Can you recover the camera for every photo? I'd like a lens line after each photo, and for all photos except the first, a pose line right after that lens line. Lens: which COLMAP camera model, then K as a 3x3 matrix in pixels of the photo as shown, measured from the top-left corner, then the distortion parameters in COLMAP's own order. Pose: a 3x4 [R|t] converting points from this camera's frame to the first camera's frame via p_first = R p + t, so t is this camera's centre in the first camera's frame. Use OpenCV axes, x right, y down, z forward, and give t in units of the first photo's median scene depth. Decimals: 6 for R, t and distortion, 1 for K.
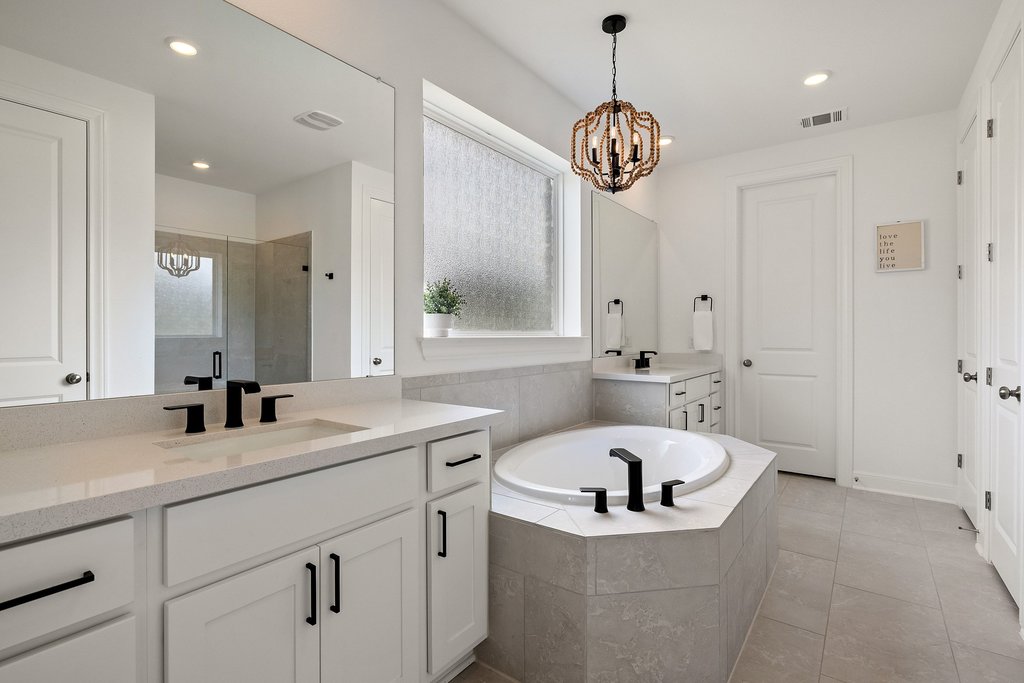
lens RADIAL K [[484.7, 0, 506.7], [0, 484.7, 332.0], [0, 0, 1]] dist [-0.001726, 0.000587]
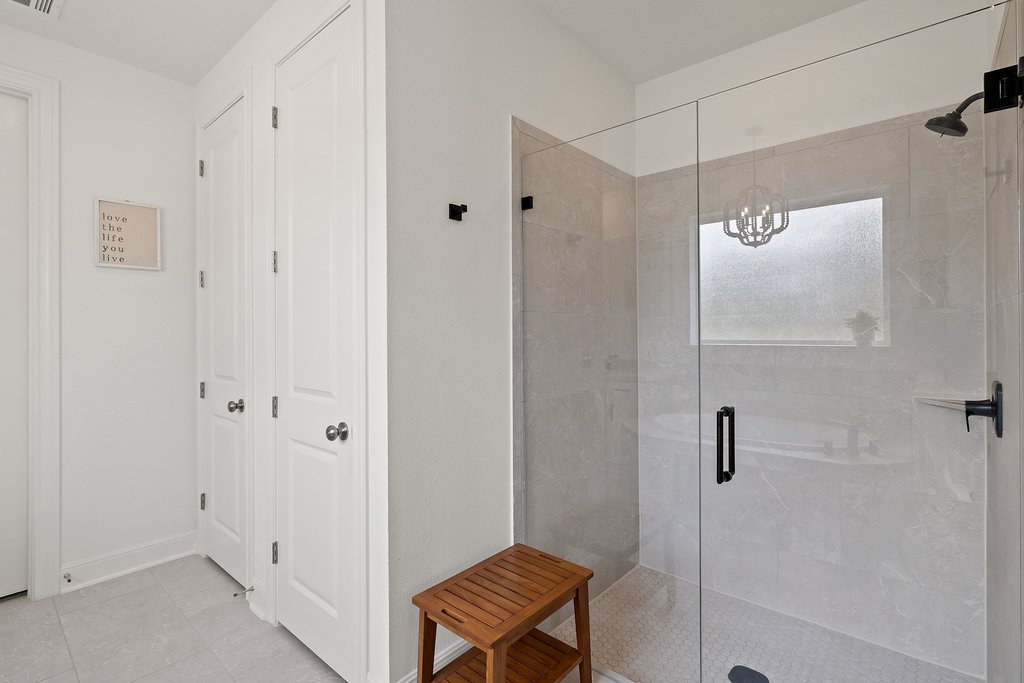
lens RADIAL K [[484.7, 0, 506.7], [0, 484.7, 332.0], [0, 0, 1]] dist [-0.001726, 0.000587]
pose [[0.089867, 0.000105, 0.995954, 0.130827], [0.000976, 1.000000, -0.000193, -0.028842], [-0.995953, 0.000990, 0.089867, 0.370789]]
